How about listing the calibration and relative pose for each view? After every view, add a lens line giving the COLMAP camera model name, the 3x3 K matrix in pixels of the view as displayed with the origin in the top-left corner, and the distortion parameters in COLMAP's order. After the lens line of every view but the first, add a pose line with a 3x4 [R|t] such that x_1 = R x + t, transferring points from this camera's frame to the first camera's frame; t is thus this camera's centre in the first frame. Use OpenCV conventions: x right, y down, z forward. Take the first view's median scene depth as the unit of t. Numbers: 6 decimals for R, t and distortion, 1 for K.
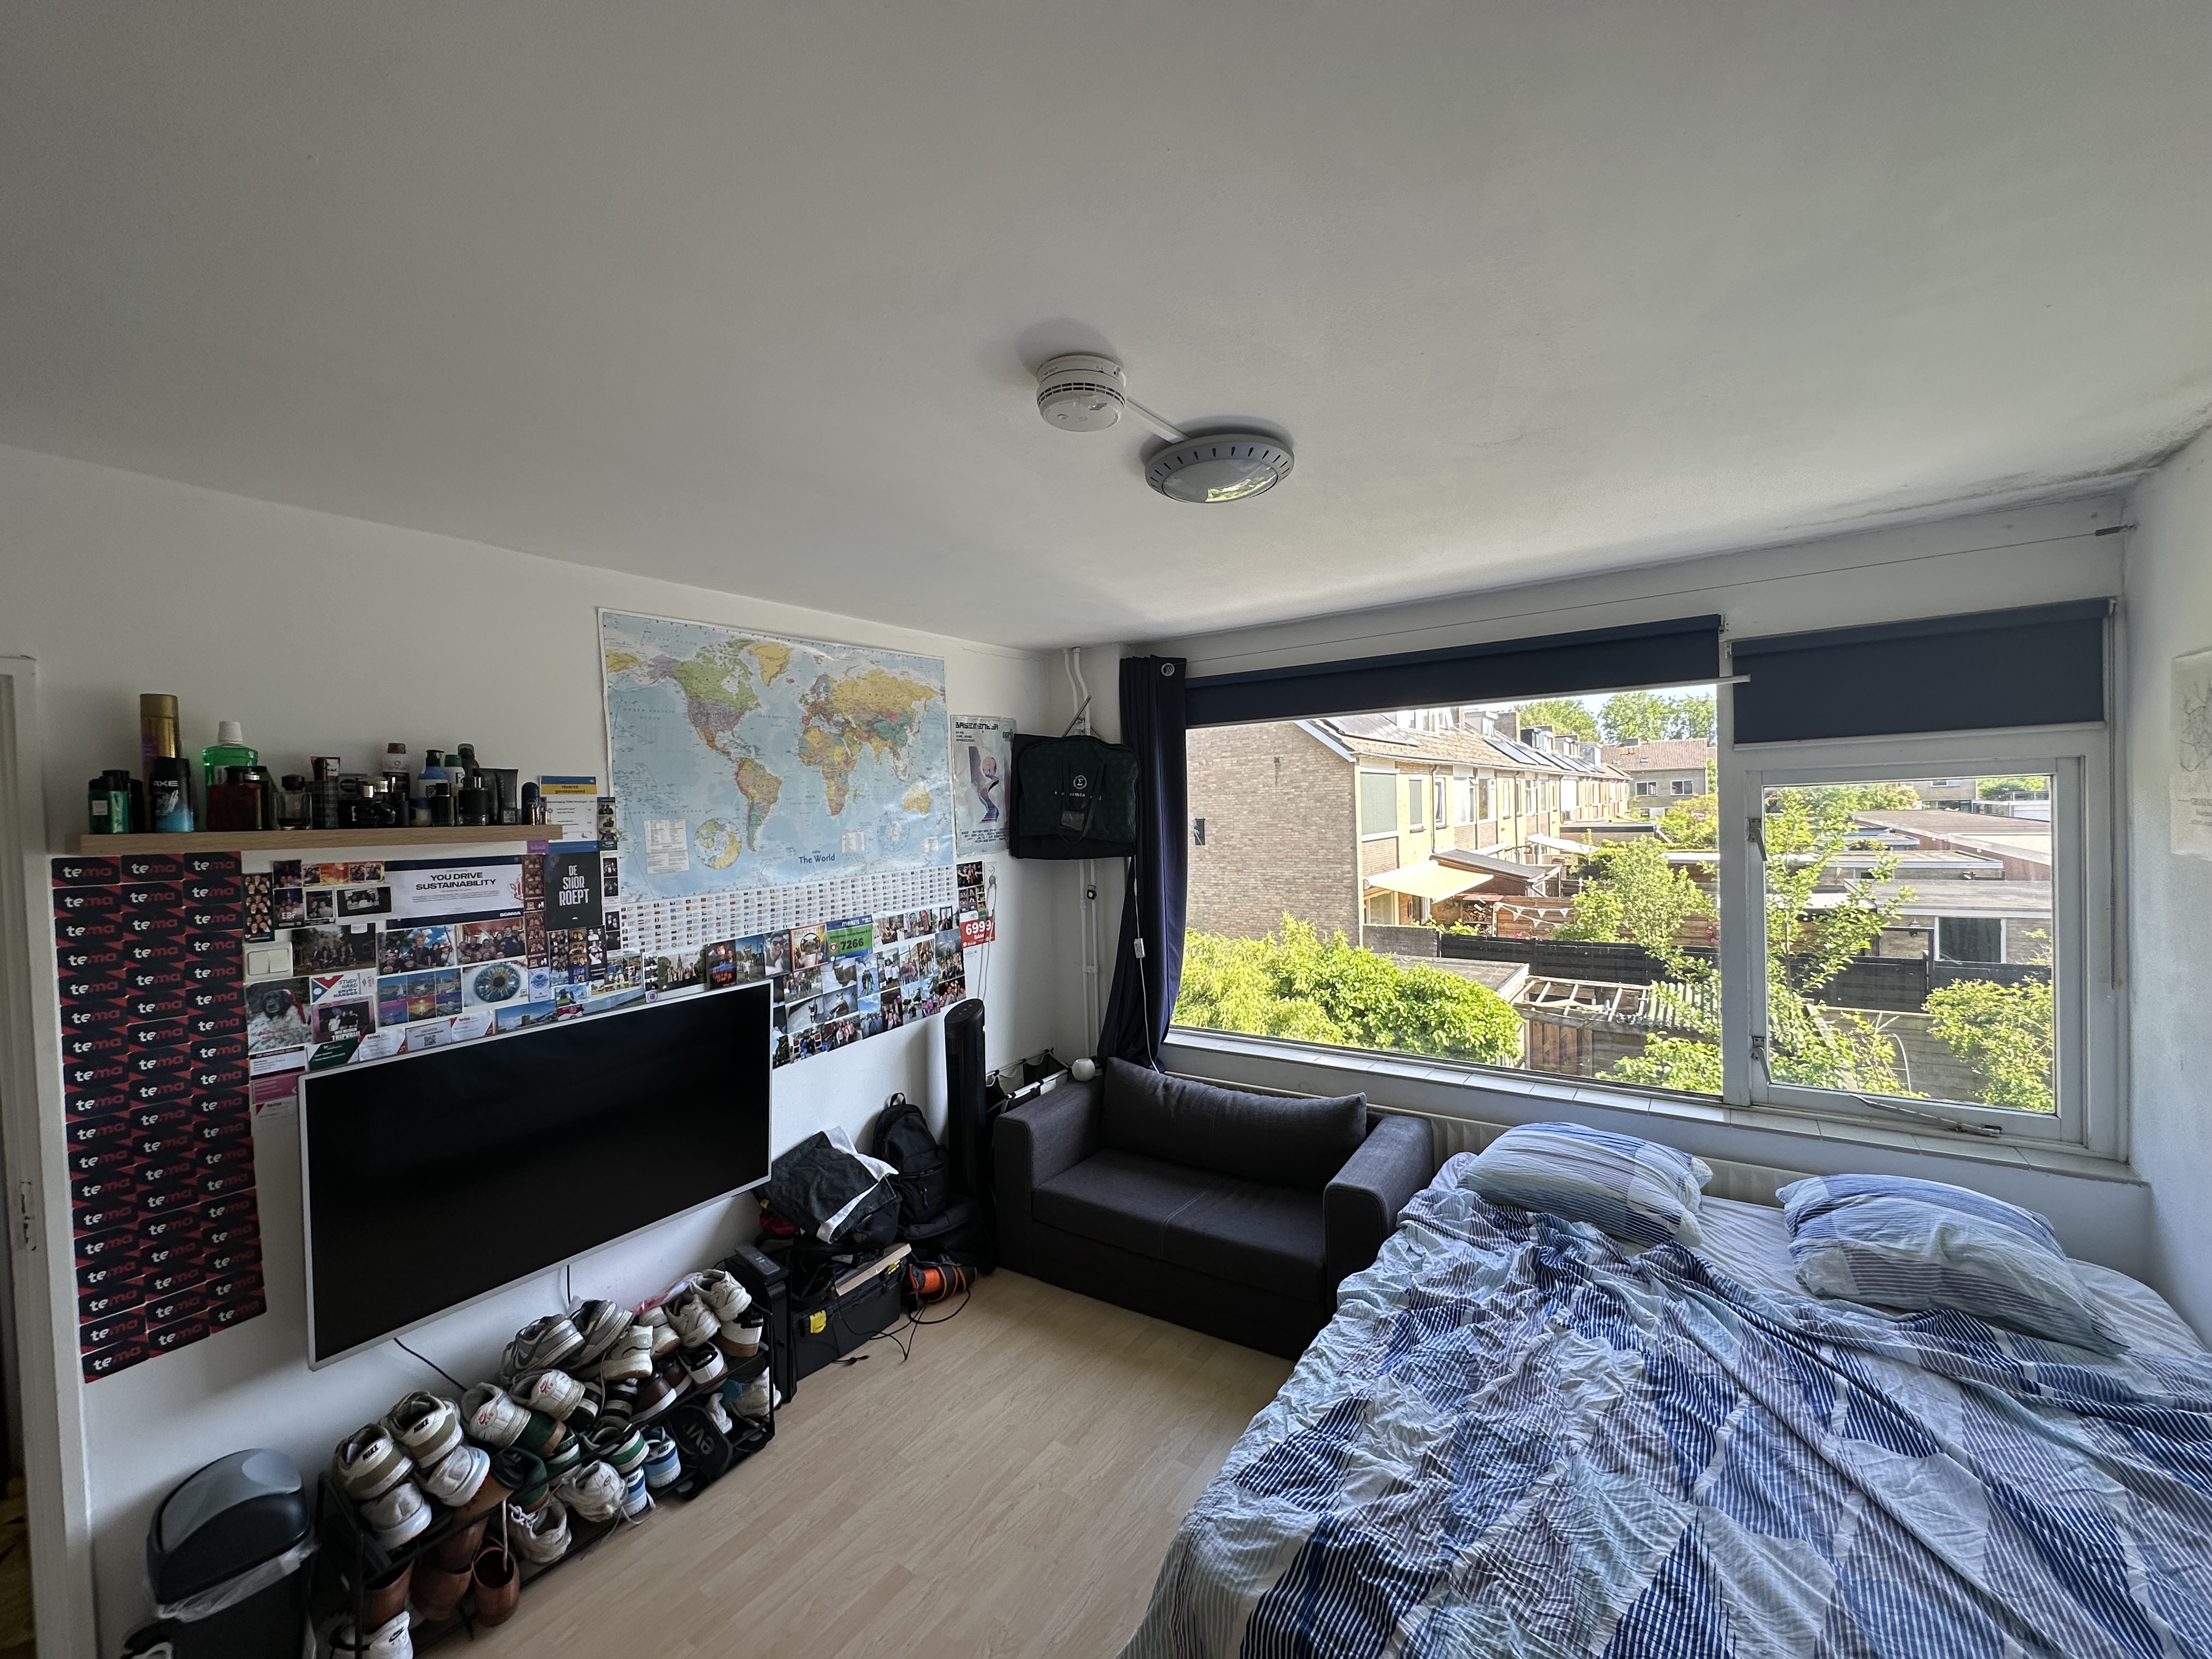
lens RADIAL K [[882.3, 0, 1106.3], [0, 882.3, 836.5], [0, 0, 1]] dist [-0.001602, 0.000292]
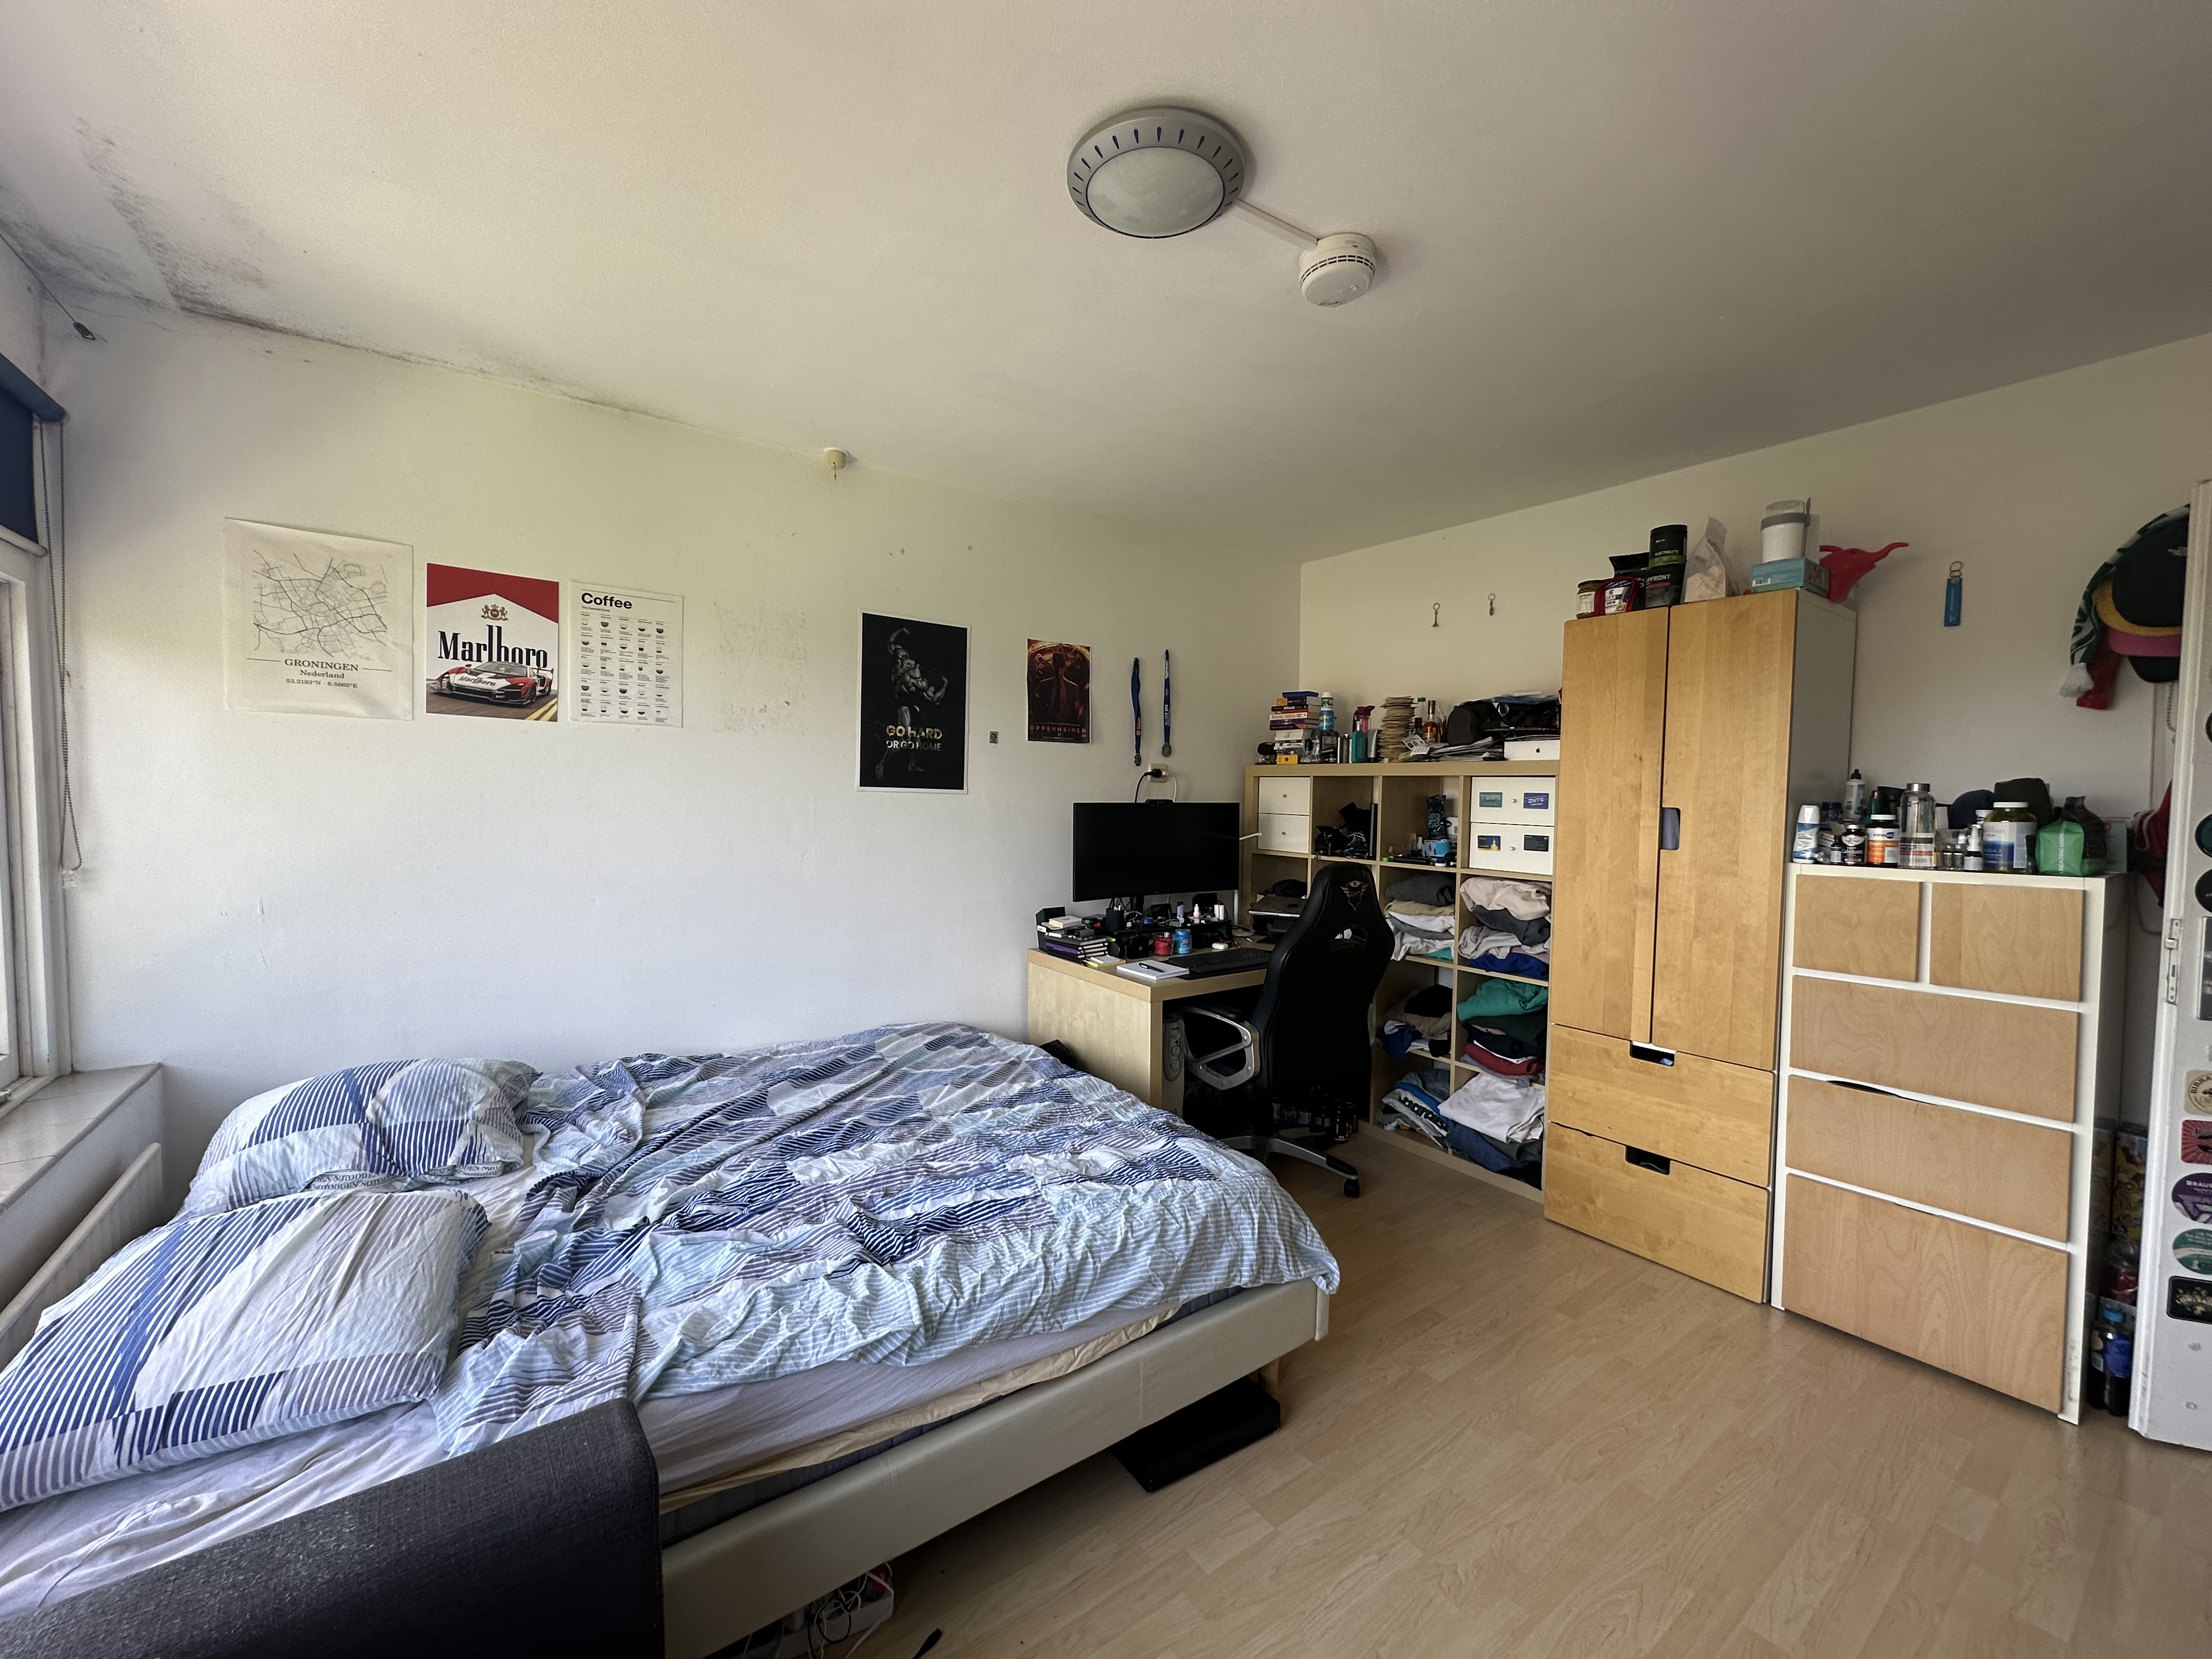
lens RADIAL K [[882.3, 0, 1106.3], [0, 882.3, 836.5], [0, 0, 1]] dist [-0.001602, 0.000292]
pose [[-0.942561, 0.008224, 0.333933, -0.073938], [0.033326, 0.997024, 0.069514, 0.105262], [-0.332368, 0.076650, -0.940030, 1.334395]]
